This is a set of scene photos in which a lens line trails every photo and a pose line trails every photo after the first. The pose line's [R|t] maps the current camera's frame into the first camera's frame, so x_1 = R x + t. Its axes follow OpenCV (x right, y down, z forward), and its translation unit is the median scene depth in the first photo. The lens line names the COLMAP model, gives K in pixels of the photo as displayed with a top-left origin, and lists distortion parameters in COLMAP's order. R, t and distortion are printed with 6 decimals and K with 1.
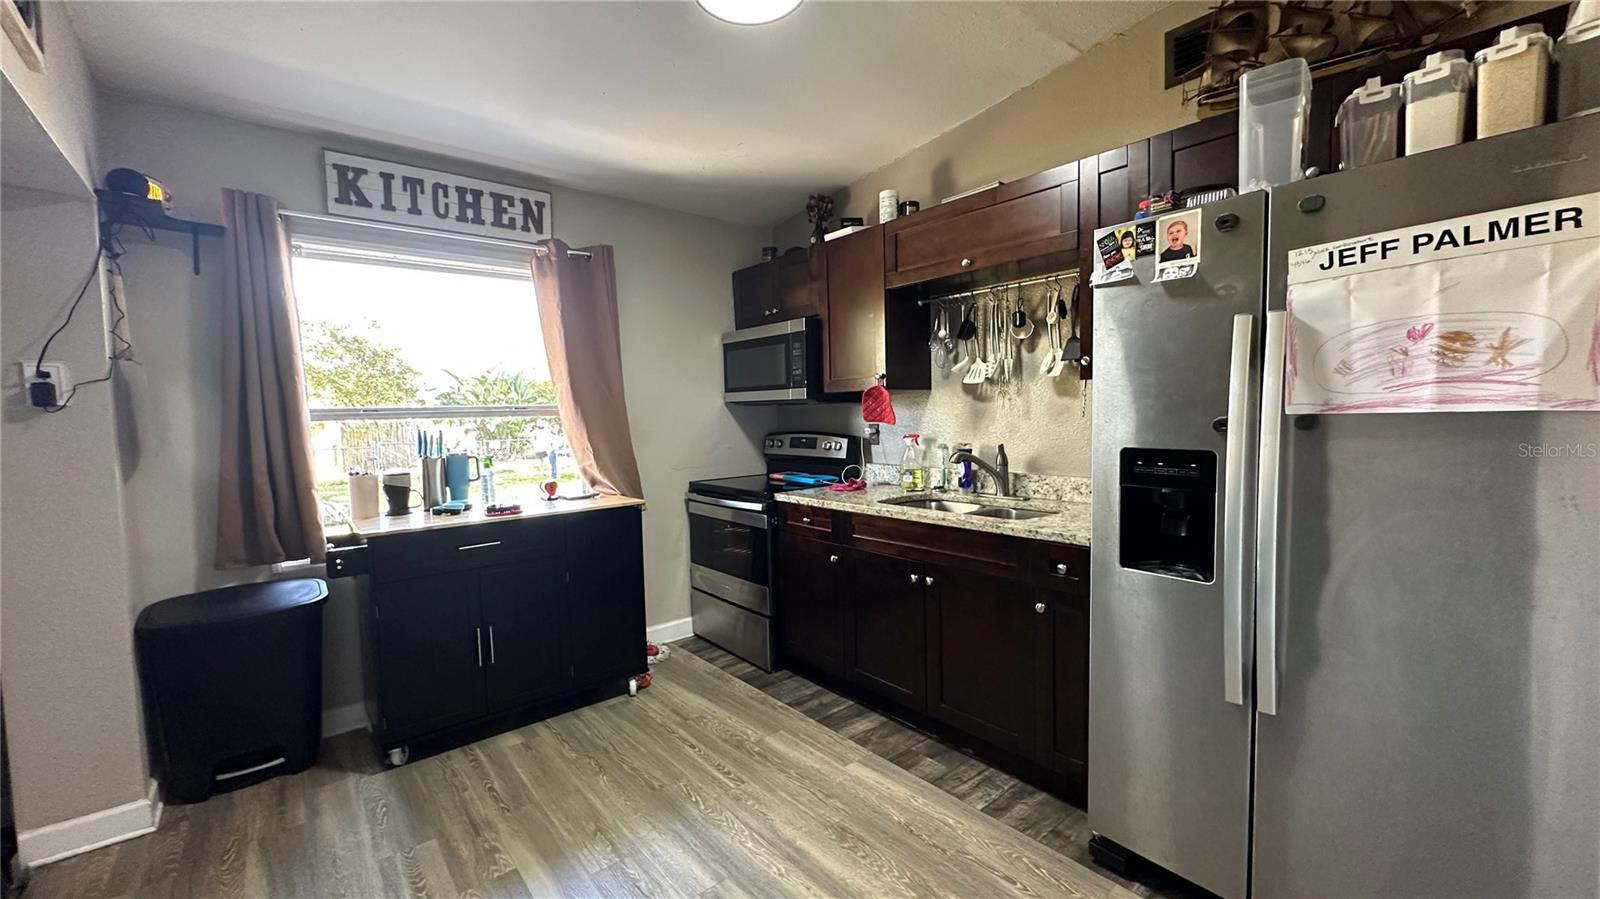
lens RADIAL K [[640.2, 0, 802.5], [0, 640.2, 452.2], [0, 0, 1]] dist [-0.000973, -0.000179]
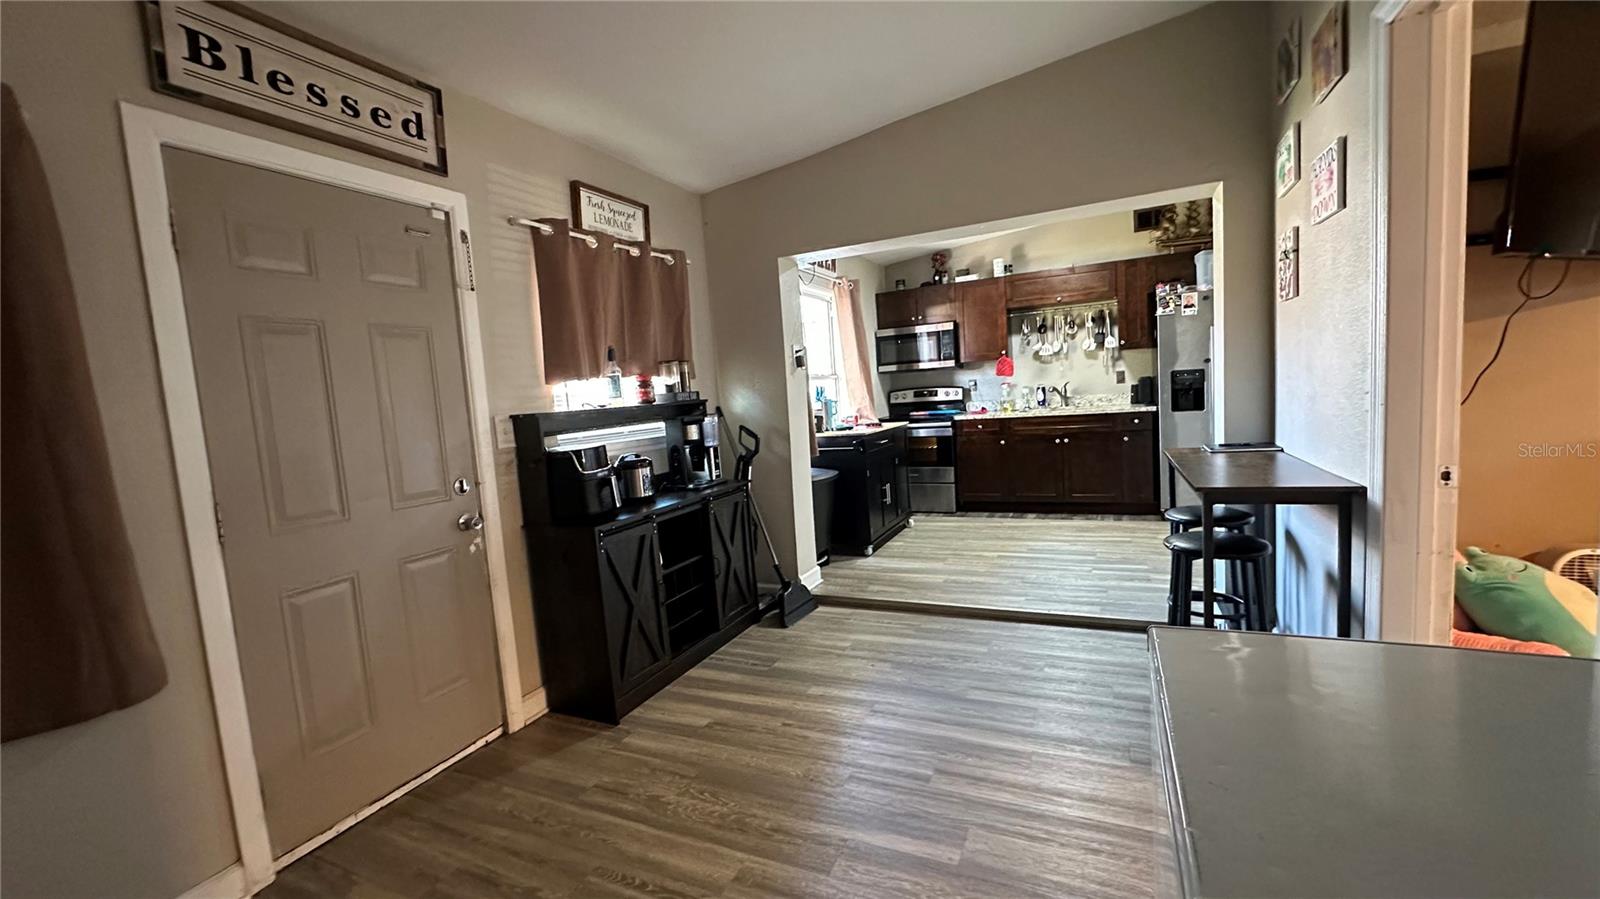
lens RADIAL K [[640.2, 0, 802.5], [0, 640.2, 452.2], [0, 0, 1]] dist [-0.000973, -0.000179]
pose [[0.909063, -0.078870, 0.409127, -1.623728], [0.074912, 0.996858, 0.025720, 0.116748], [-0.409870, 0.007268, 0.912115, -0.702559]]
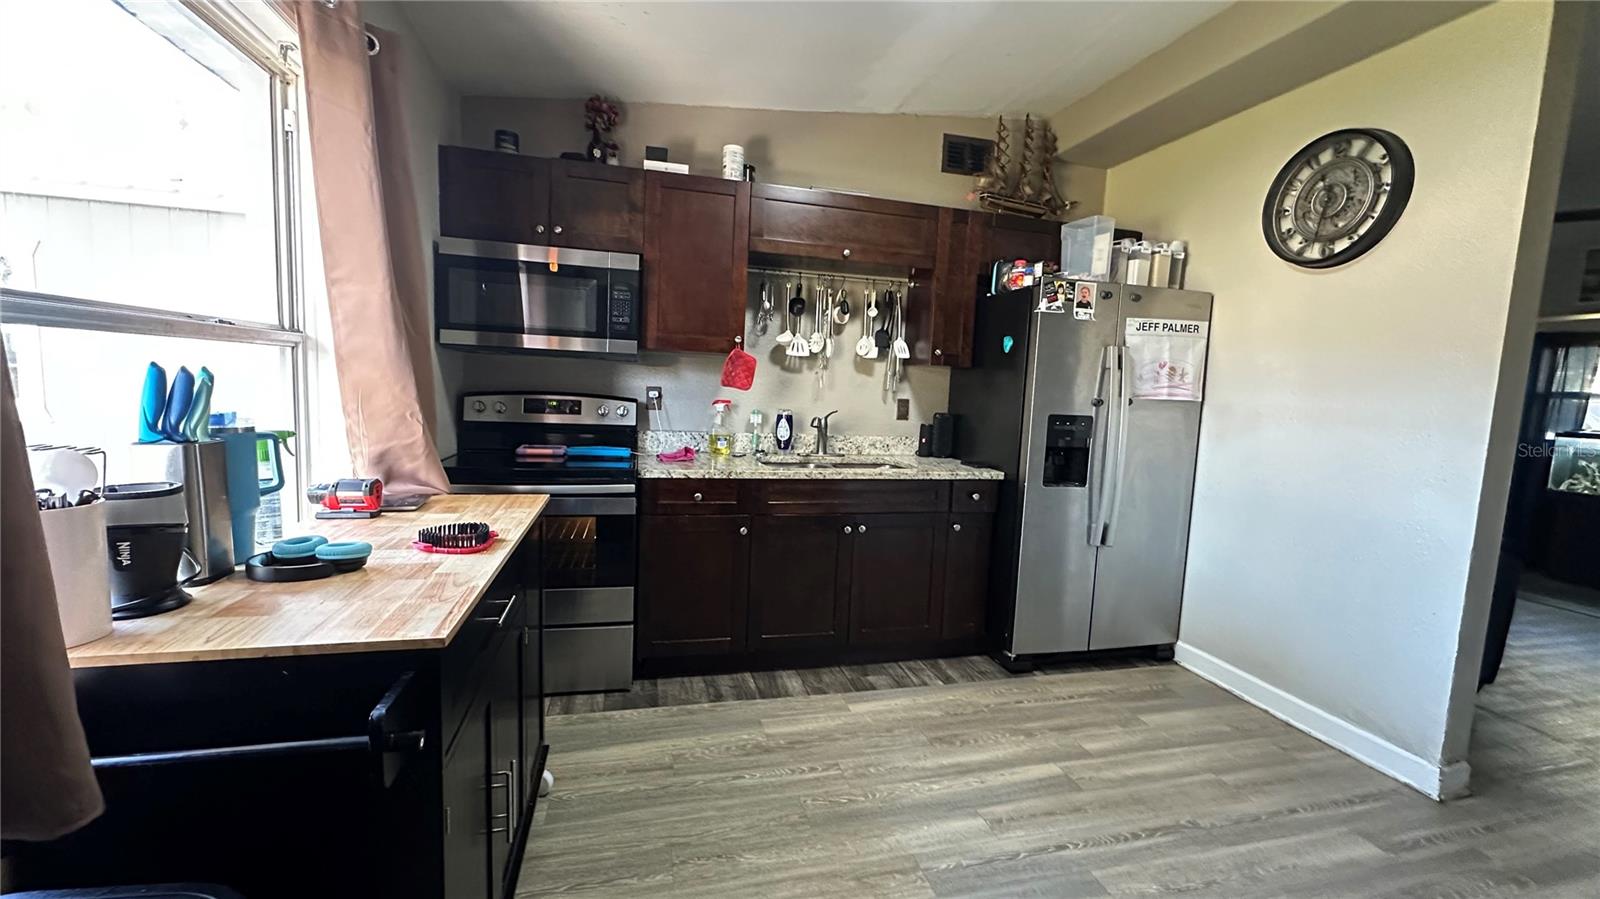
lens RADIAL K [[640.2, 0, 802.5], [0, 640.2, 452.2], [0, 0, 1]] dist [-0.000973, -0.000179]
pose [[0.430371, -0.055625, 0.900936, -0.910018], [0.003948, 0.998206, 0.059744, -0.007582], [-0.902643, -0.022155, 0.429819, 0.617587]]
